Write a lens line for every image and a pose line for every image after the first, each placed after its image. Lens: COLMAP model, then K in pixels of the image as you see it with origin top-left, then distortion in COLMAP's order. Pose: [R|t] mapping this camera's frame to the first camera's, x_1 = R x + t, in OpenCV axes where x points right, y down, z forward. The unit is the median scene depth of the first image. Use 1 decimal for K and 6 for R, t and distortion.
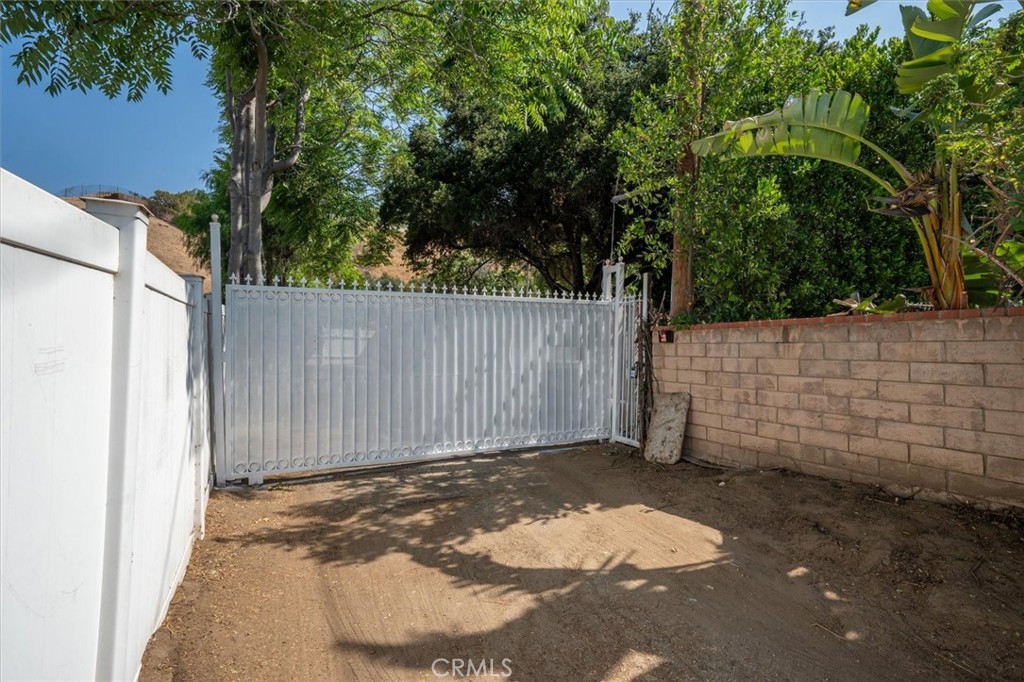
lens RADIAL K [[502.5, 0, 512.0], [0, 502.5, 341.0], [0, 0, 1]] dist [0.001681, 0.001068]
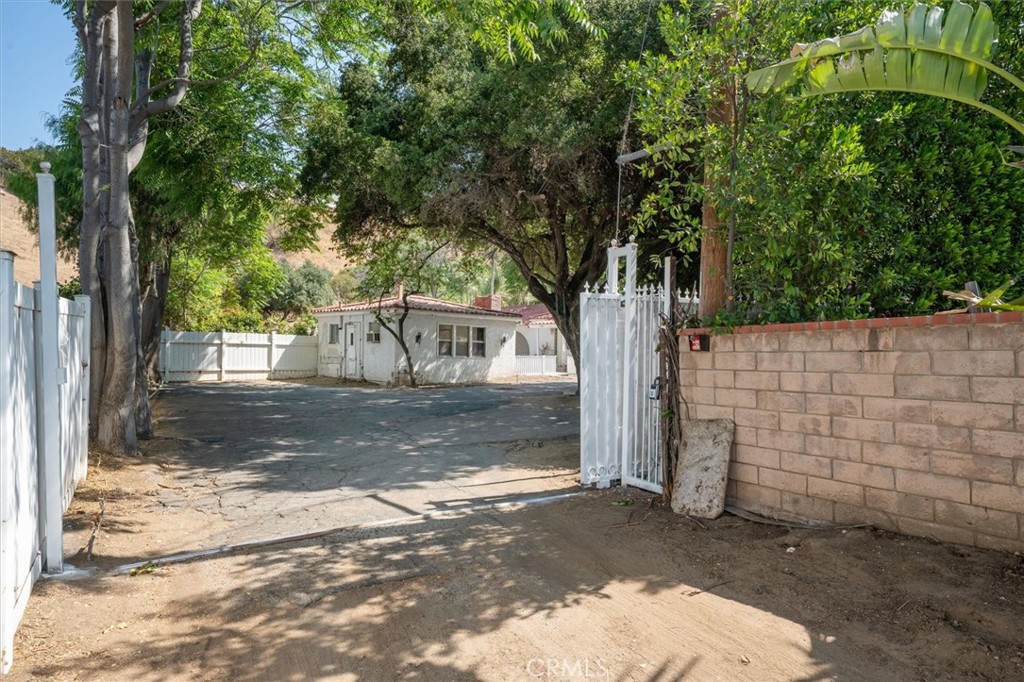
lens RADIAL K [[612.1, 0, 512.0], [0, 612.1, 341.0], [0, 0, 1]] dist [0.023516, -0.000180]
pose [[0.997287, -0.003777, 0.073516, -0.034577], [0.004396, 0.999956, -0.008260, -0.005722], [-0.073482, 0.008561, 0.997260, 0.129116]]
